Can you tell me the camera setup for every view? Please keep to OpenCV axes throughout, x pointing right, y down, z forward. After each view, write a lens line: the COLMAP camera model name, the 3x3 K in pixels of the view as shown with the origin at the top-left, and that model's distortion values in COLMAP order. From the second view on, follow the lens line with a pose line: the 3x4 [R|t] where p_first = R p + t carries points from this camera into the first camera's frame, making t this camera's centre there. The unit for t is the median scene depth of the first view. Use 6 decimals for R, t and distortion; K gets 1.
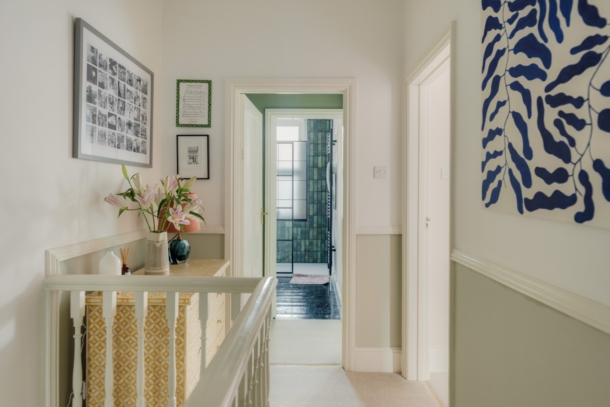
lens RADIAL K [[814.7, 0, 304.8], [0, 814.7, 202.6], [0, 0, 1]] dist [0.002379, 0.000000]
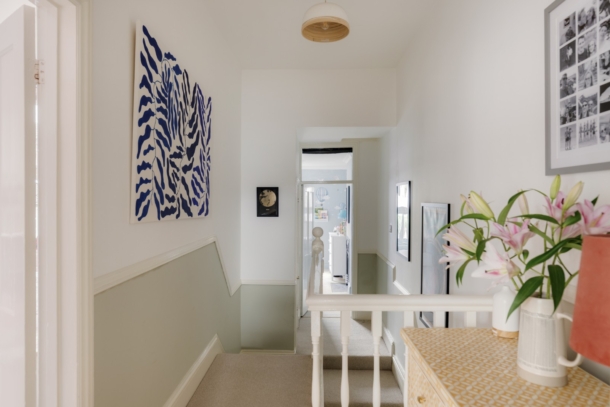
lens RADIAL K [[814.7, 0, 305.0], [0, 814.7, 203.3], [0, 0, 1]] dist [0.002379, 0.000000]
pose [[-0.999883, -0.011037, 0.010547, -0.050499], [-0.010811, 0.999716, 0.021224, -0.054123], [-0.010778, 0.021107, -0.999719, 2.400300]]
